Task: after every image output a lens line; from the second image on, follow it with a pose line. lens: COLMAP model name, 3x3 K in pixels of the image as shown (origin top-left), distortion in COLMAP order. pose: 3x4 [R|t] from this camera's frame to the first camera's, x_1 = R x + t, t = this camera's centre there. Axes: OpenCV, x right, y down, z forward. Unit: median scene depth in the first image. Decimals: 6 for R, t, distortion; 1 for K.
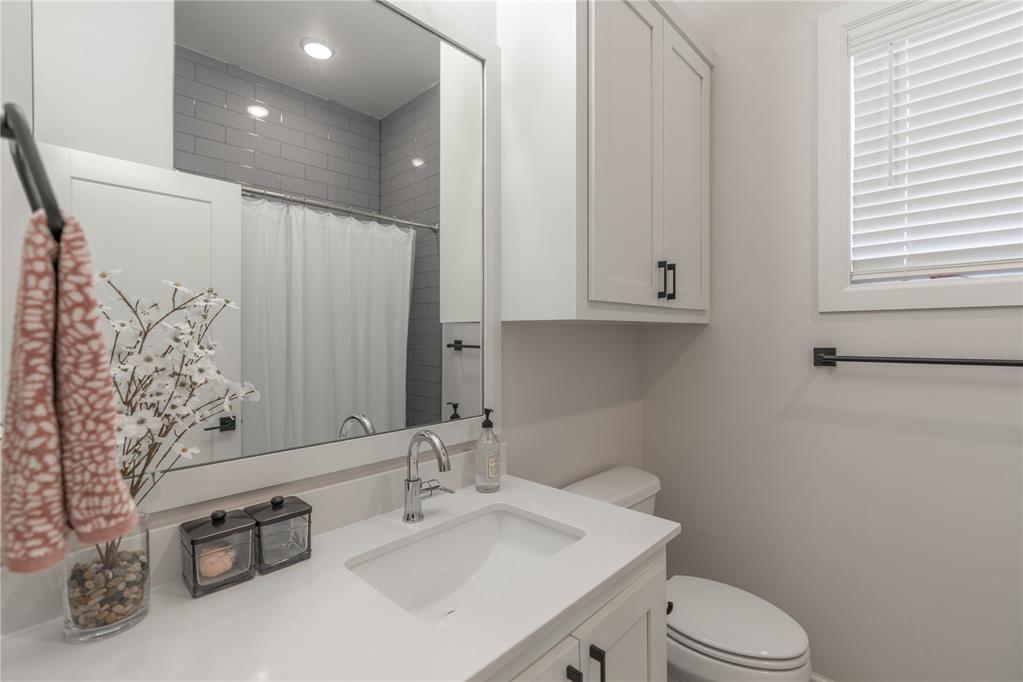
lens RADIAL K [[456.1, 0, 514.6], [0, 456.1, 339.6], [0, 0, 1]] dist [-0.004141, 0.000542]
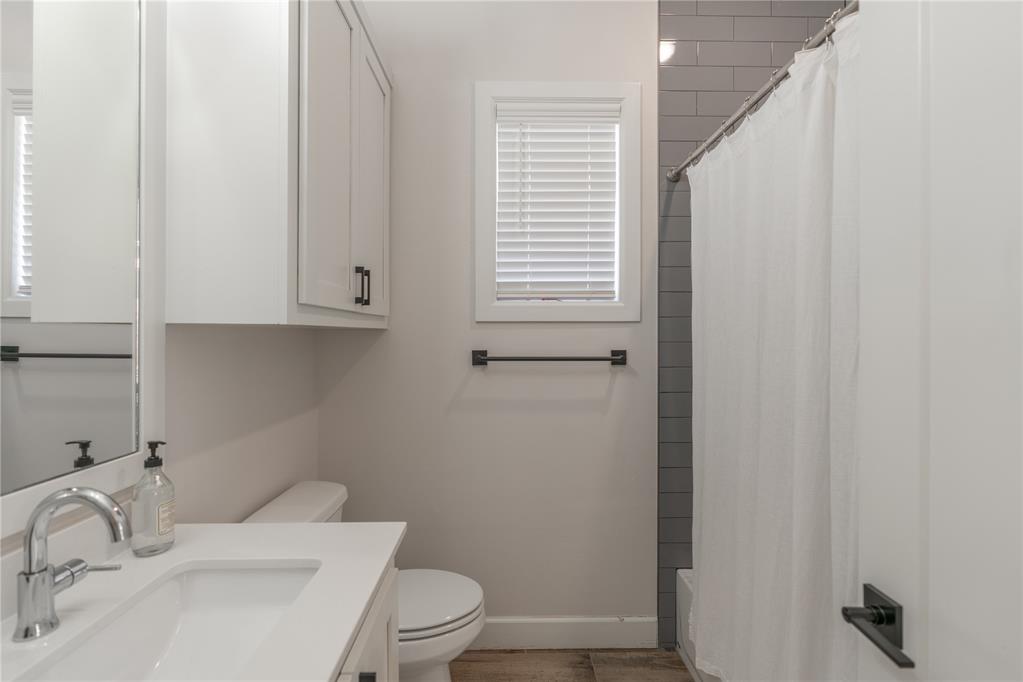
lens RADIAL K [[464.6, 0, 505.9], [0, 464.6, 335.7], [0, 0, 1]] dist [0.000013, 0.000699]
pose [[0.714063, 0.005219, 0.700062, -0.165126], [0.002499, 0.999947, -0.010004, -0.010322], [-0.700077, 0.008892, 0.714012, 0.053556]]
